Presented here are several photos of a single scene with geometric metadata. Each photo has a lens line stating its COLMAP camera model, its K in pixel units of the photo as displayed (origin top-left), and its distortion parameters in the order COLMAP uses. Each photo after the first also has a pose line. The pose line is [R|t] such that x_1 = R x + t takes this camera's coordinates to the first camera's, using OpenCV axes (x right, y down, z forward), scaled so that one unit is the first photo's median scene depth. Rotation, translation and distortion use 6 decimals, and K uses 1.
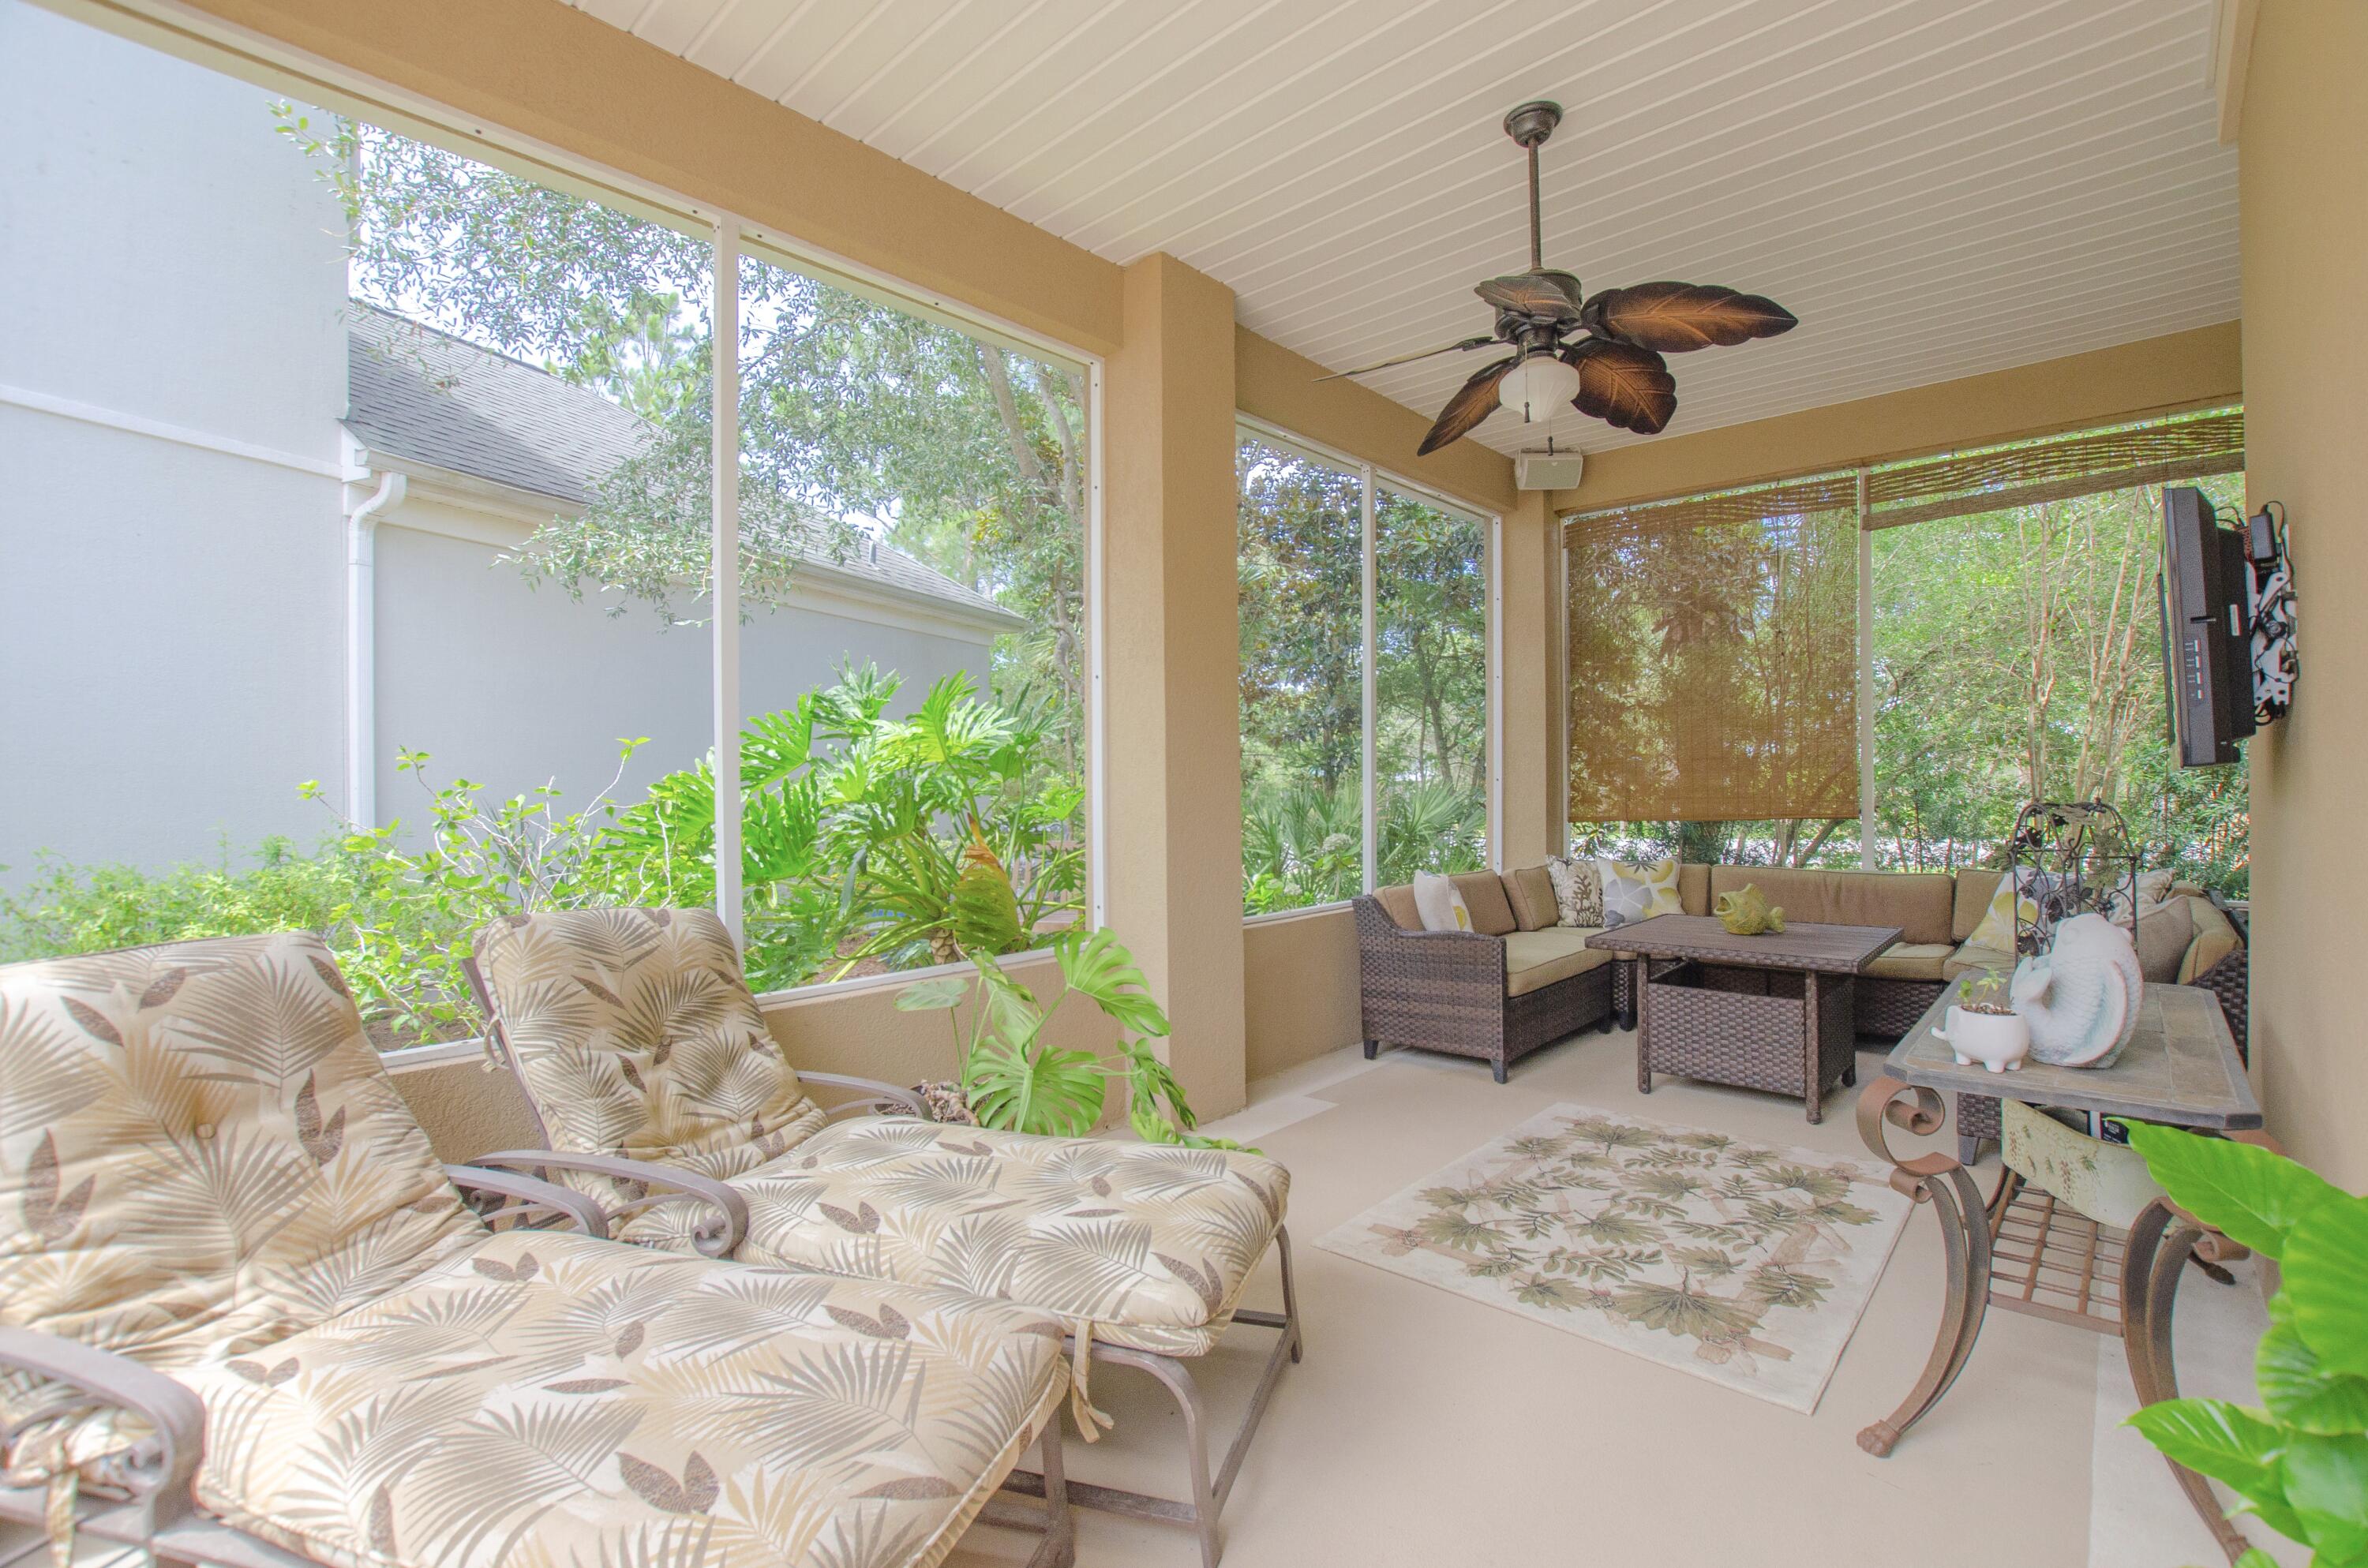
lens RADIAL K [[1038.2, 0, 1190.4], [0, 1038.2, 778.9], [0, 0, 1]] dist [-0.029049, 0.002458]
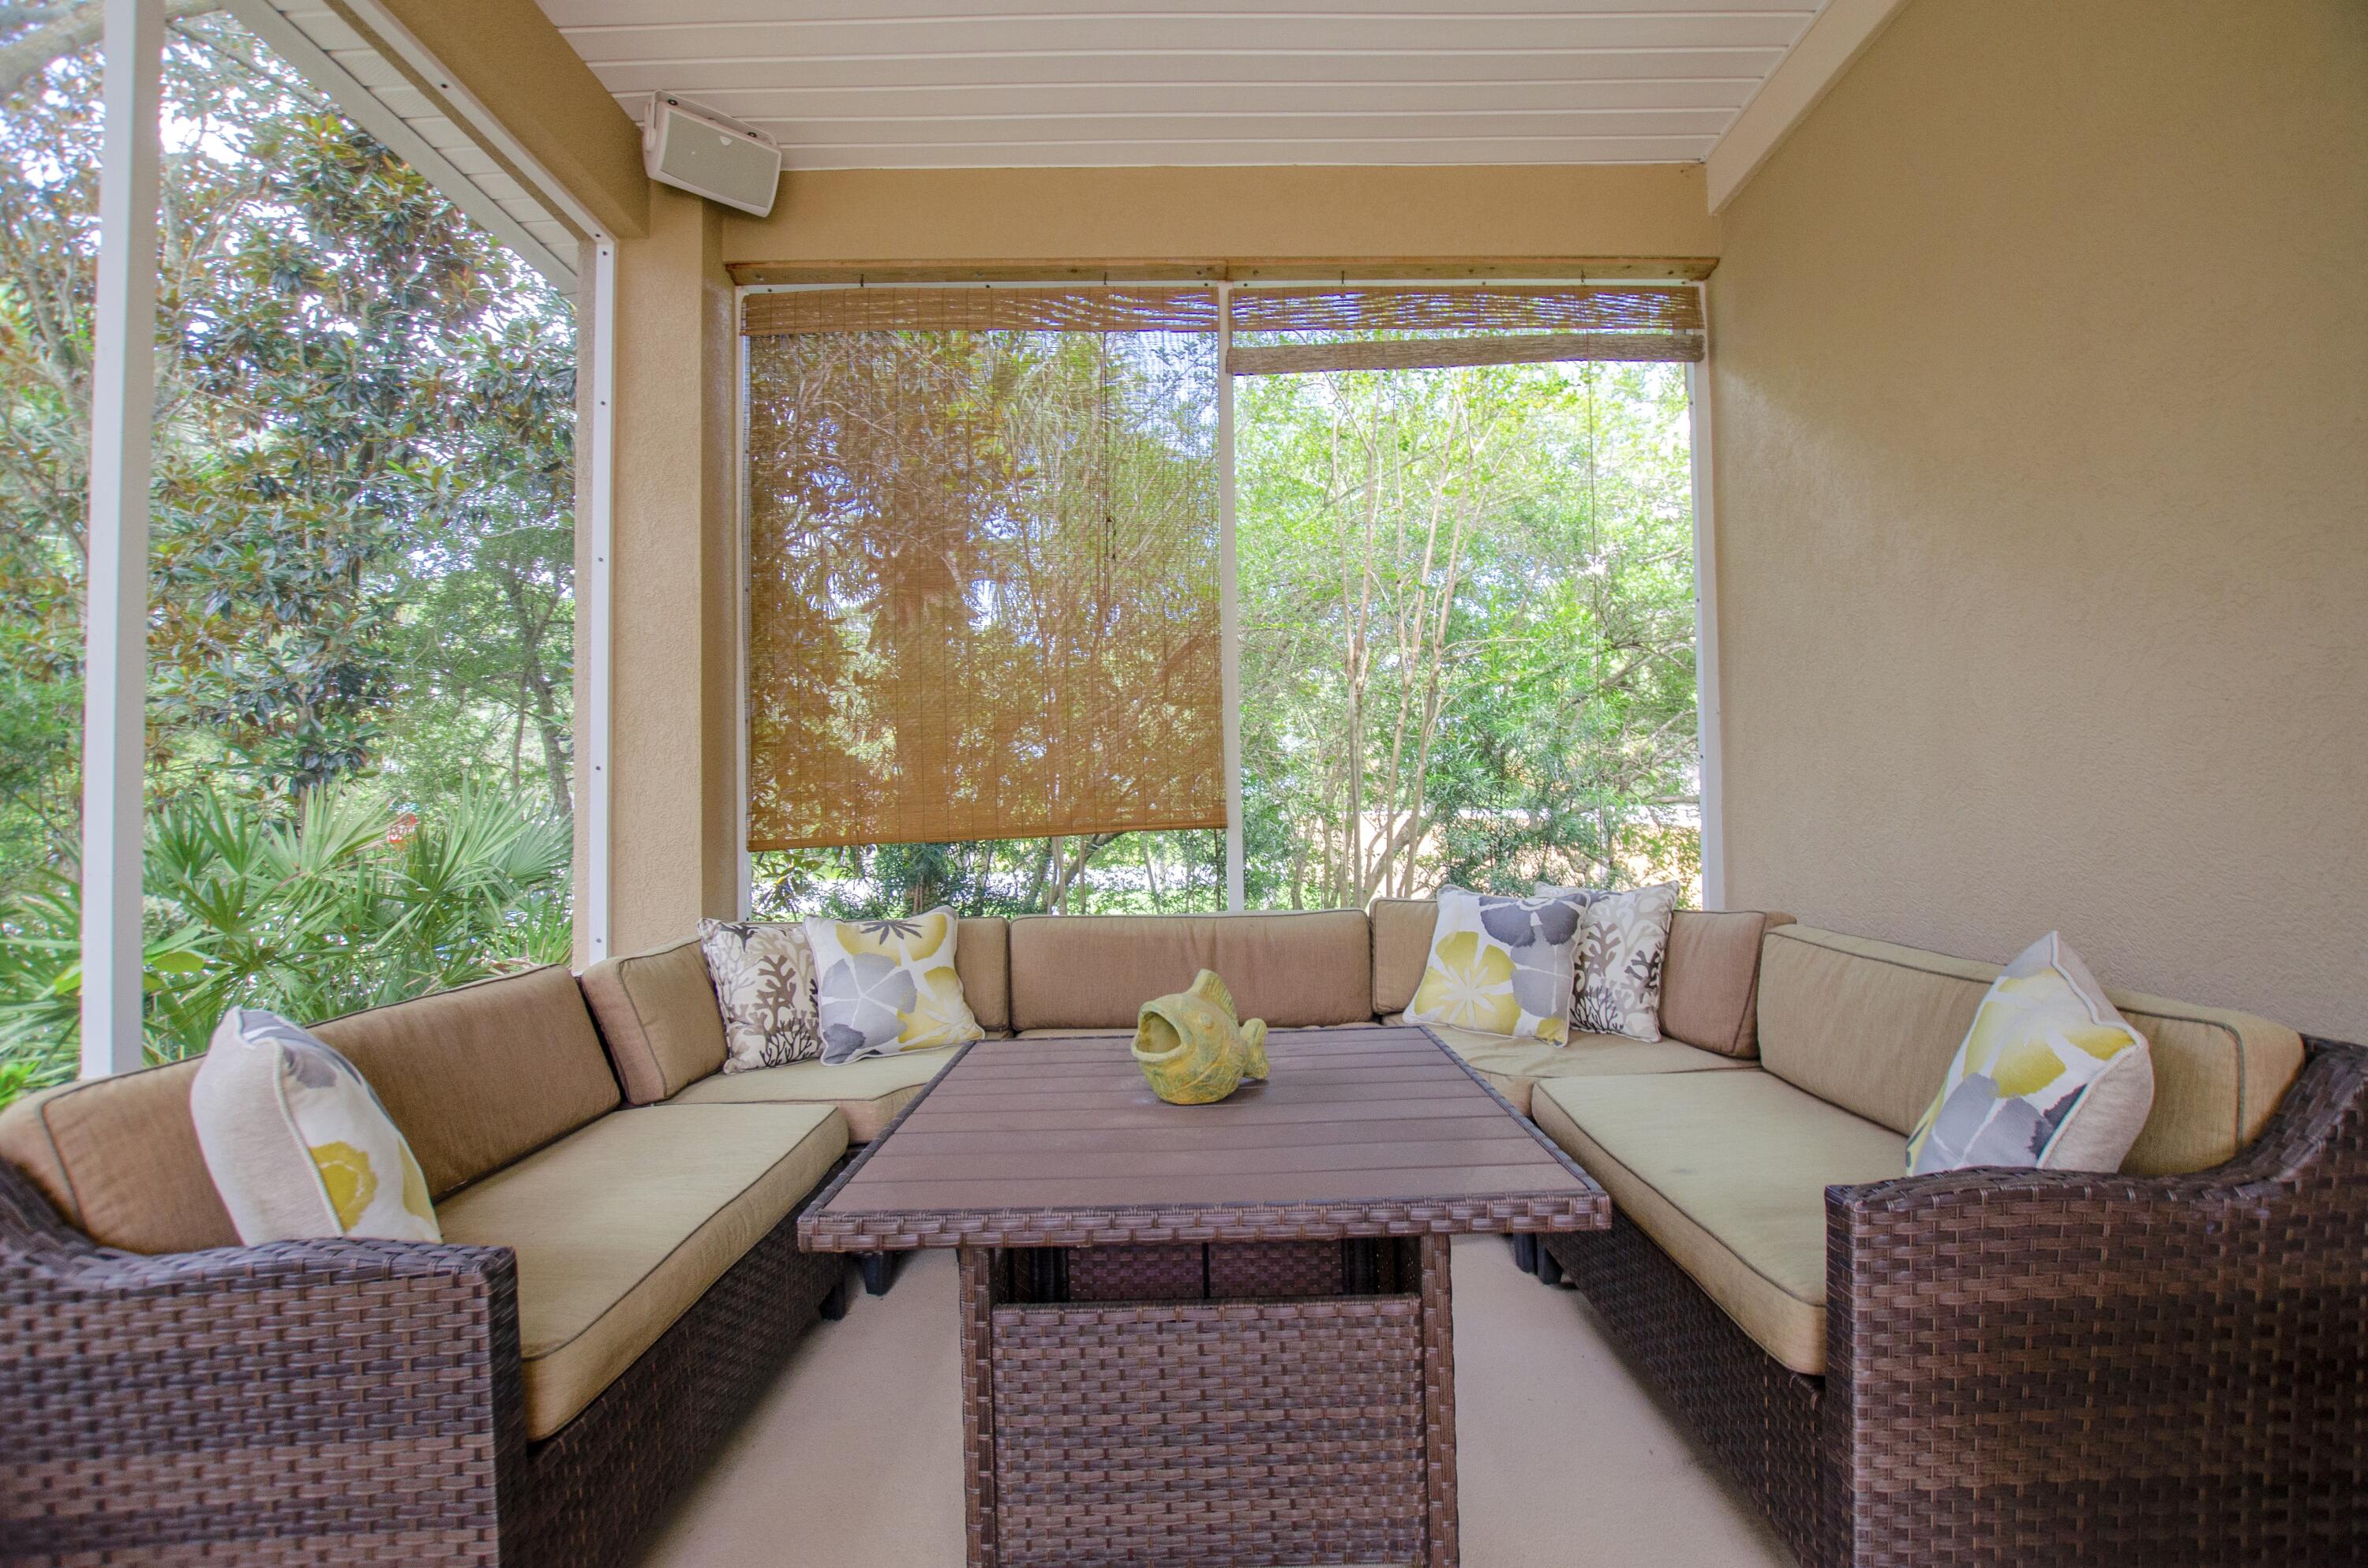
lens RADIAL K [[1038.2, 0, 1188.3], [0, 1038.2, 788.6], [0, 0, 1]] dist [-0.029049, 0.002458]
pose [[0.732157, 0.010084, 0.681061, 0.193902], [0.012532, 0.999522, -0.028272, 0.031272], [-0.681020, 0.029235, 0.731681, 0.521936]]
